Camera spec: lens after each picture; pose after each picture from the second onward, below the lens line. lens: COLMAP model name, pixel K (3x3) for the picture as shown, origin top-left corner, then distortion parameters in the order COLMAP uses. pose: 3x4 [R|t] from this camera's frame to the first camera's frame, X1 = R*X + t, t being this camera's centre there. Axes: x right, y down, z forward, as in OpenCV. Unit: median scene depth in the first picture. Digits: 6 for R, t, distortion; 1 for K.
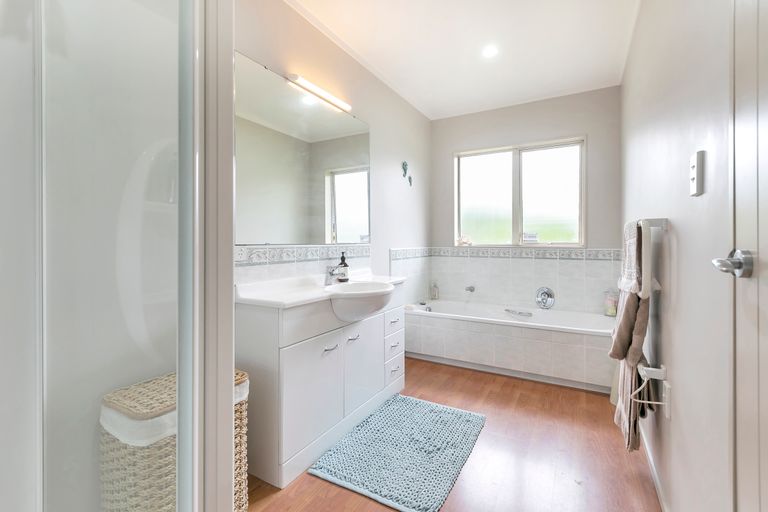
lens RADIAL K [[343.8, 0, 381.7], [0, 343.8, 249.3], [0, 0, 1]] dist [0.004794, -0.000162]
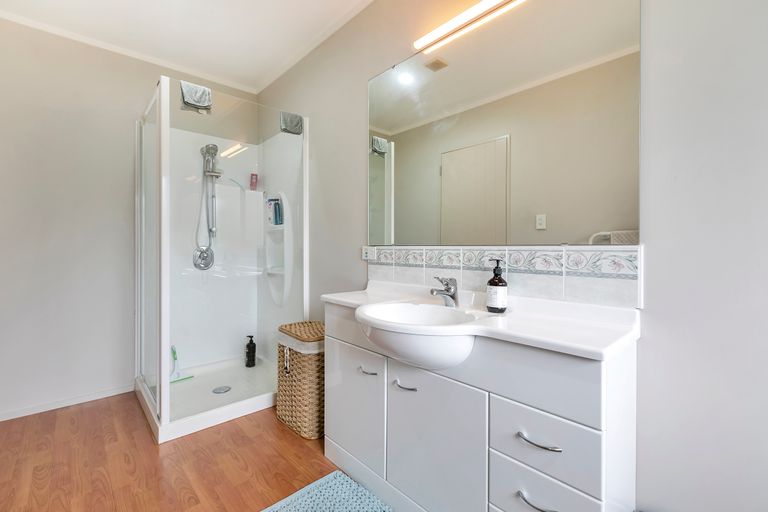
lens RADIAL K [[343.8, 0, 385.5], [0, 343.8, 249.9], [0, 0, 1]] dist [0.004794, -0.000162]
pose [[-0.325400, 0.014958, -0.945458, 0.577271], [-0.013297, 0.999704, 0.020393, -0.020257], [0.945483, 0.019207, -0.325105, 1.223456]]
